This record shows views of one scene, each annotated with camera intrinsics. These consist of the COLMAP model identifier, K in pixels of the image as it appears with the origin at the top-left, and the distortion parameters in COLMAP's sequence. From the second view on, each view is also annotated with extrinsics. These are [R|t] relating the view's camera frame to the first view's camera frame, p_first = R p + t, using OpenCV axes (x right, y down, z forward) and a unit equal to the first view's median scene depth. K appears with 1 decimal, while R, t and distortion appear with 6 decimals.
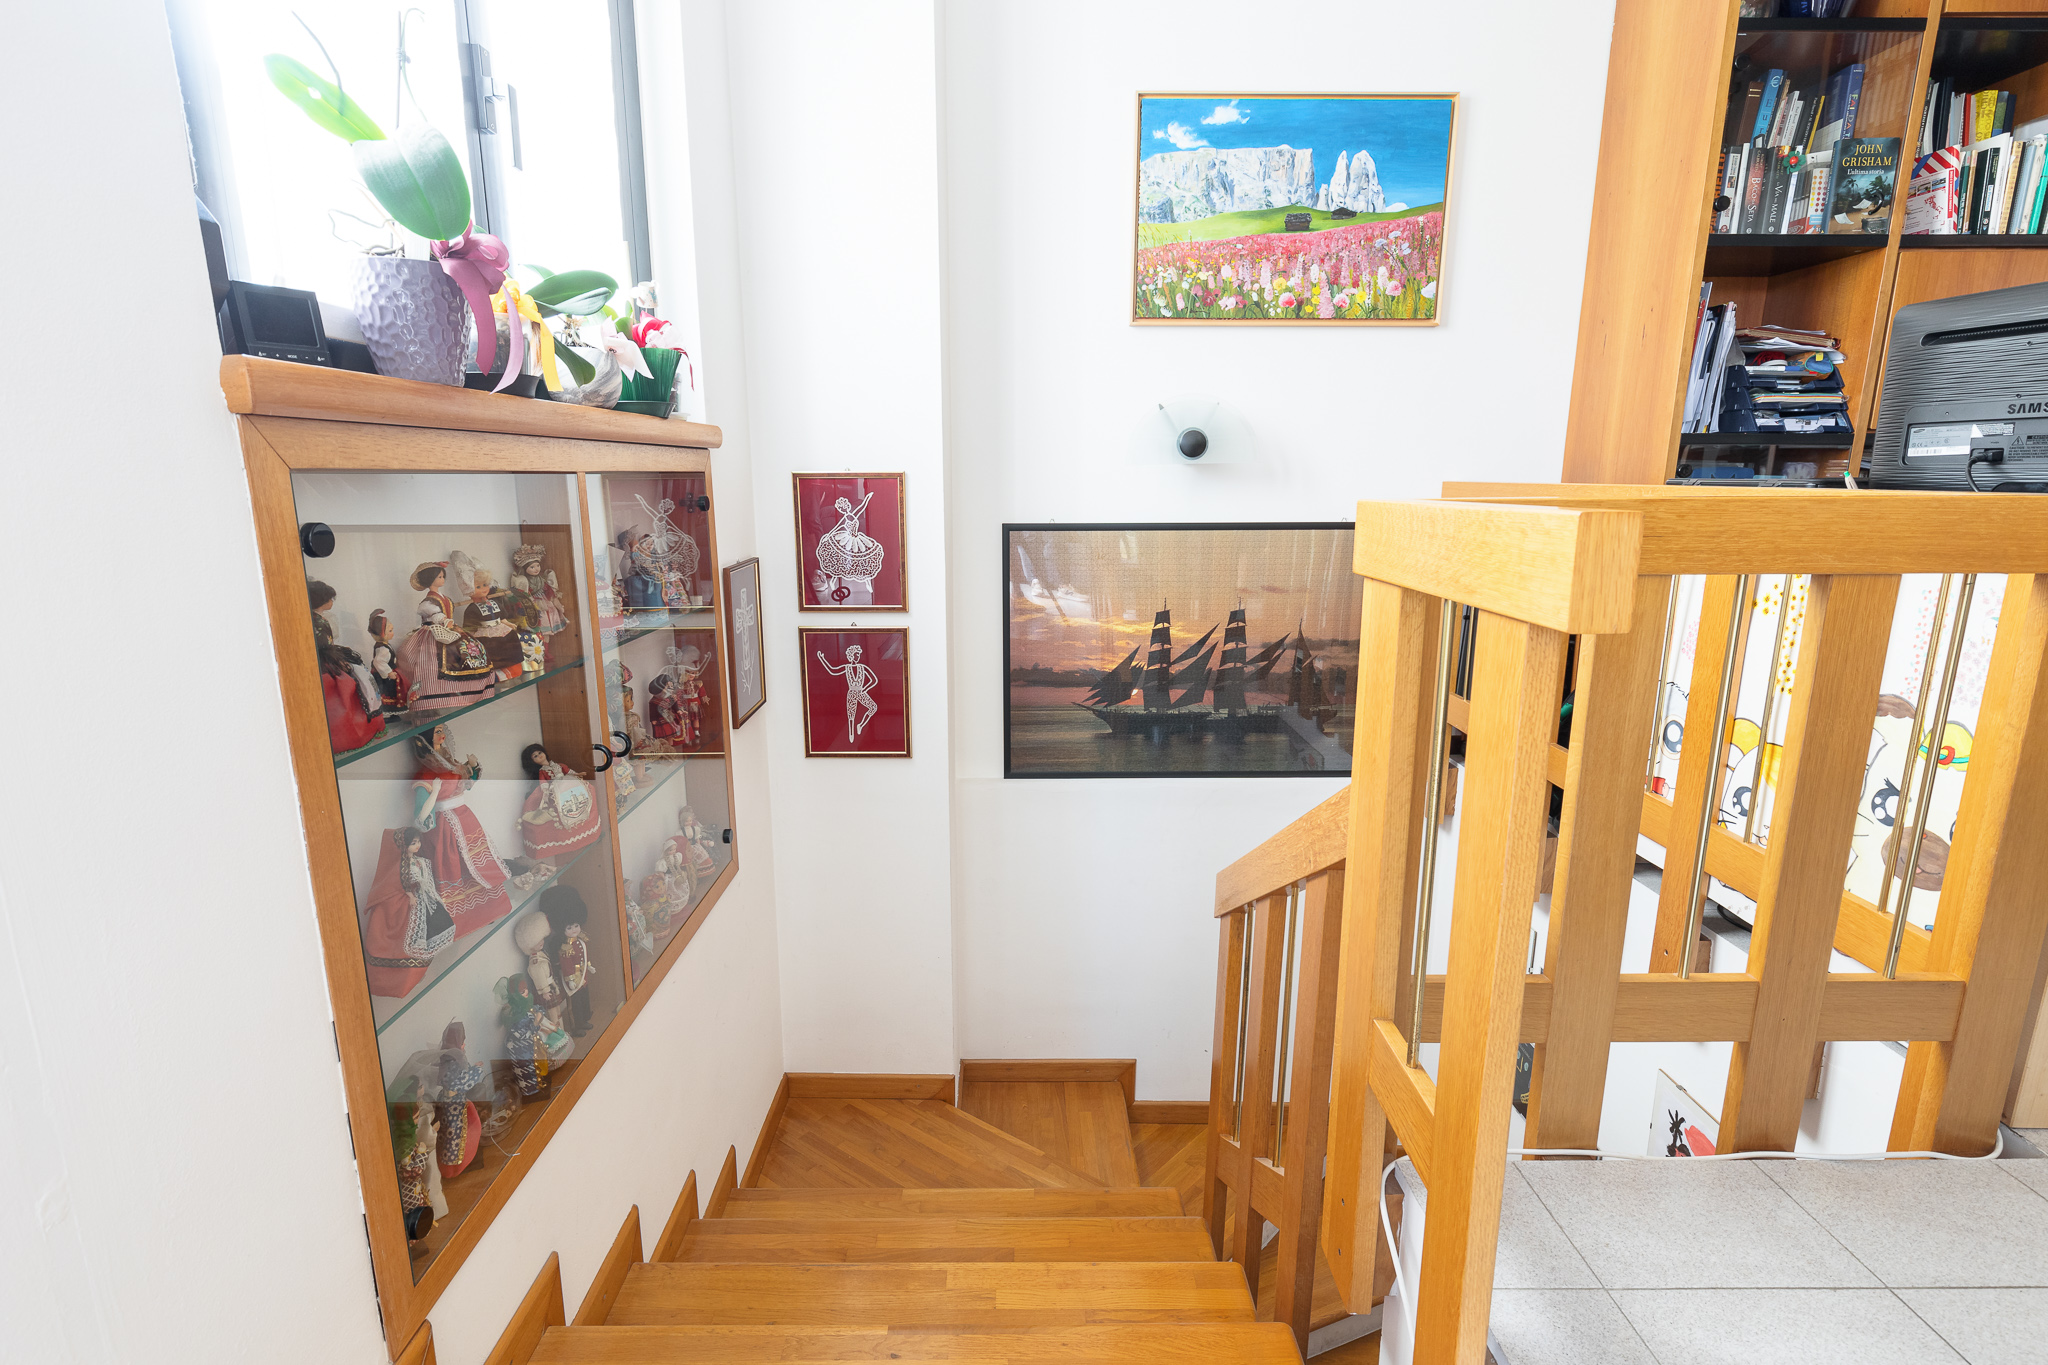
lens RADIAL K [[975.6, 0, 1024.0], [0, 975.6, 682.5], [0, 0, 1]] dist [0.002347, 0.000489]
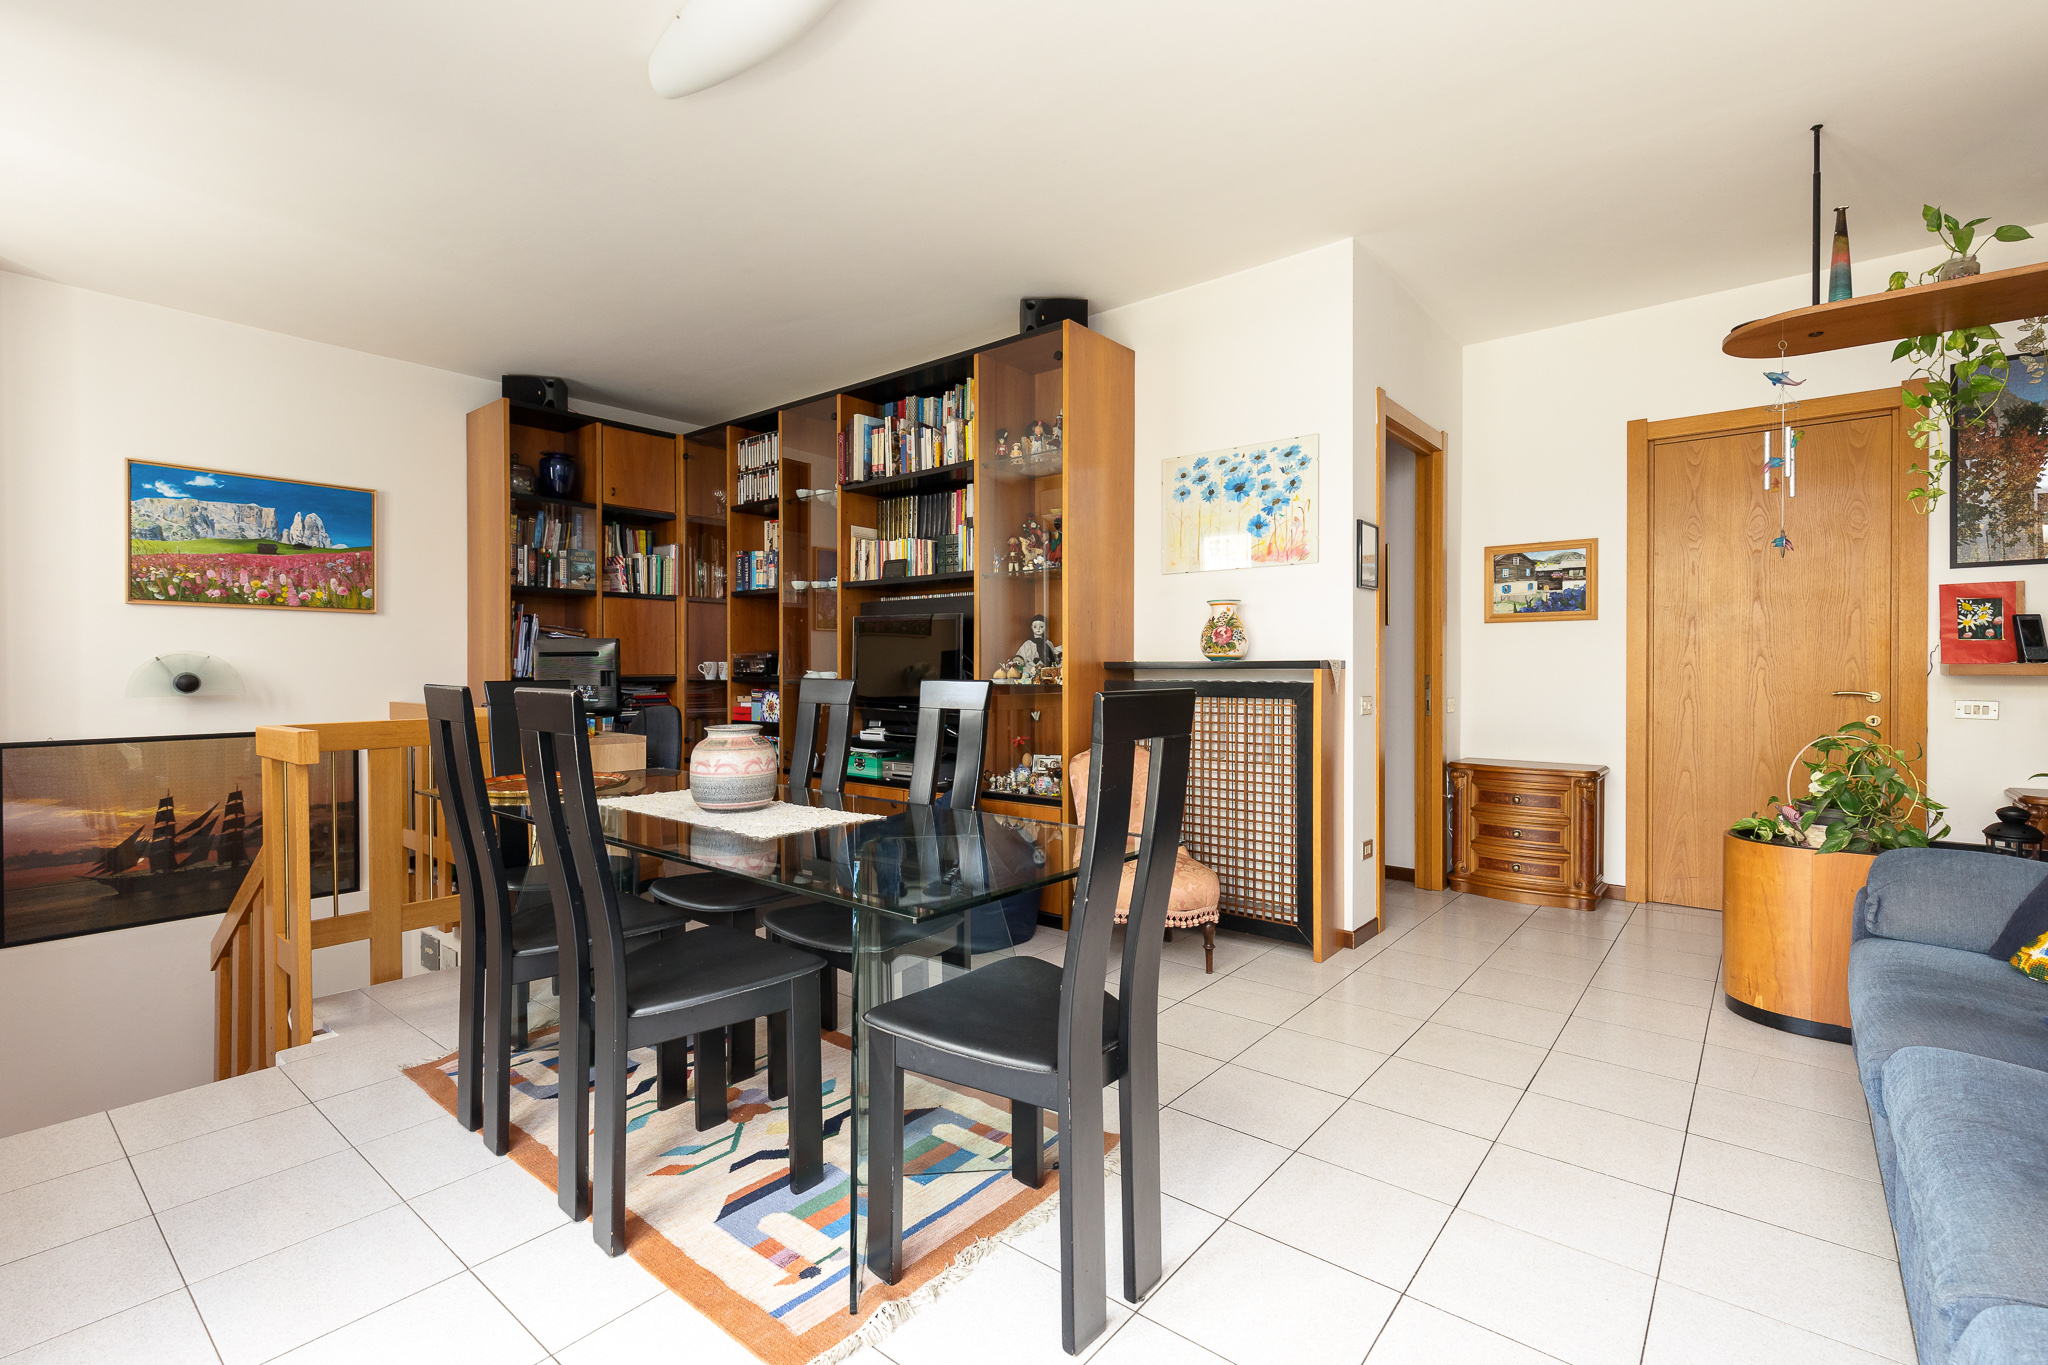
lens RADIAL K [[927.2, 0, 1025.3], [0, 927.2, 675.0], [0, 0, 1]] dist [0.001123, 0.000418]
pose [[0.644390, -0.005091, 0.764680, -0.088491], [0.159539, 0.978868, -0.127926, 0.132980], [-0.747869, 0.204431, 0.631585, -0.875517]]
